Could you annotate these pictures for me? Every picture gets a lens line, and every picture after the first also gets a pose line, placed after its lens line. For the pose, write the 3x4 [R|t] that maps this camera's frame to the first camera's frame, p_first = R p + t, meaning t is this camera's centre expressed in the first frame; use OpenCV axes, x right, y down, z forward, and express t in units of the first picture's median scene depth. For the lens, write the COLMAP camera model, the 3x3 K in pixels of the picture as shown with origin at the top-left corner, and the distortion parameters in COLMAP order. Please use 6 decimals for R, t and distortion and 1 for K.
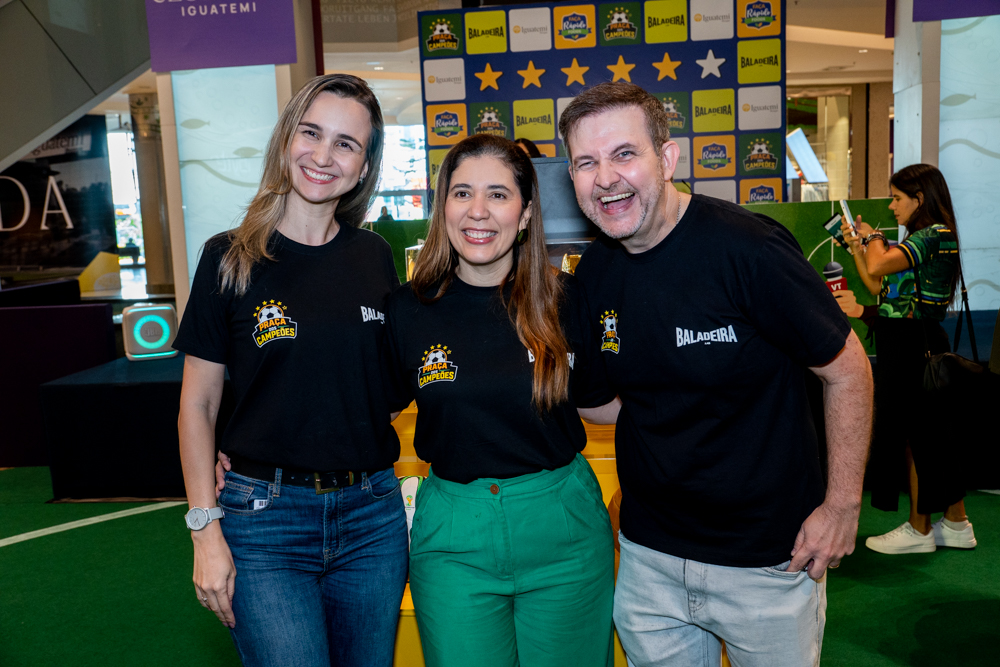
lens RADIAL K [[1018.4, 0, 500.0], [0, 1018.4, 333.5], [0, 0, 1]] dist [-0.012965, 0.165869]
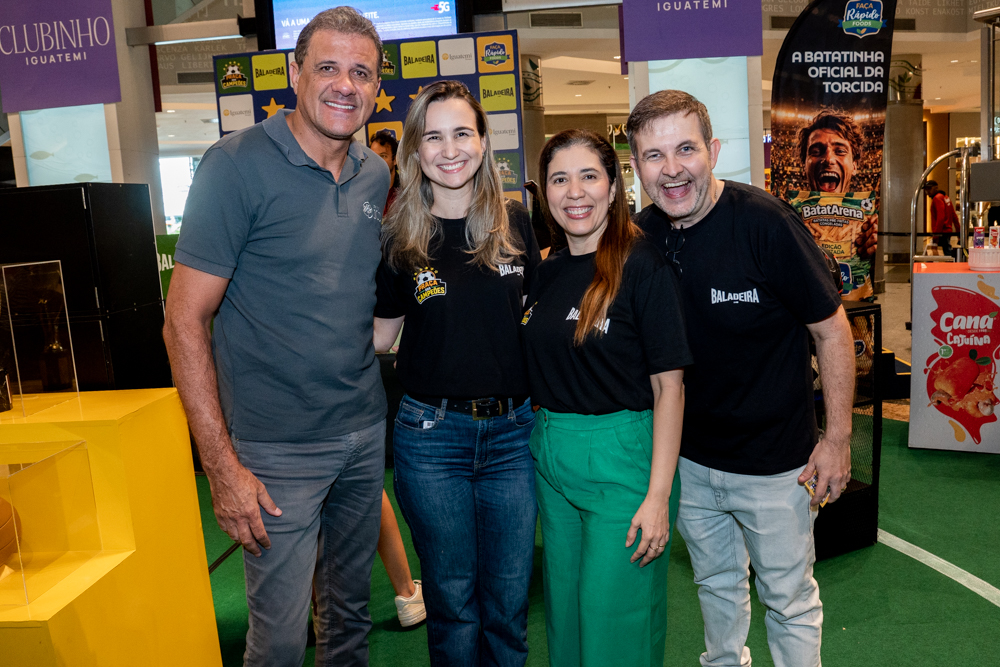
lens RADIAL K [[829.7, 0, 526.9], [0, 829.7, 339.0], [0, 0, 1]] dist [-0.132134, 0.101689]
pose [[0.998825, -0.018869, 0.044633, 0.237038], [0.017521, 0.999384, 0.030404, -0.012063], [-0.045179, -0.029587, 0.998541, 0.047655]]
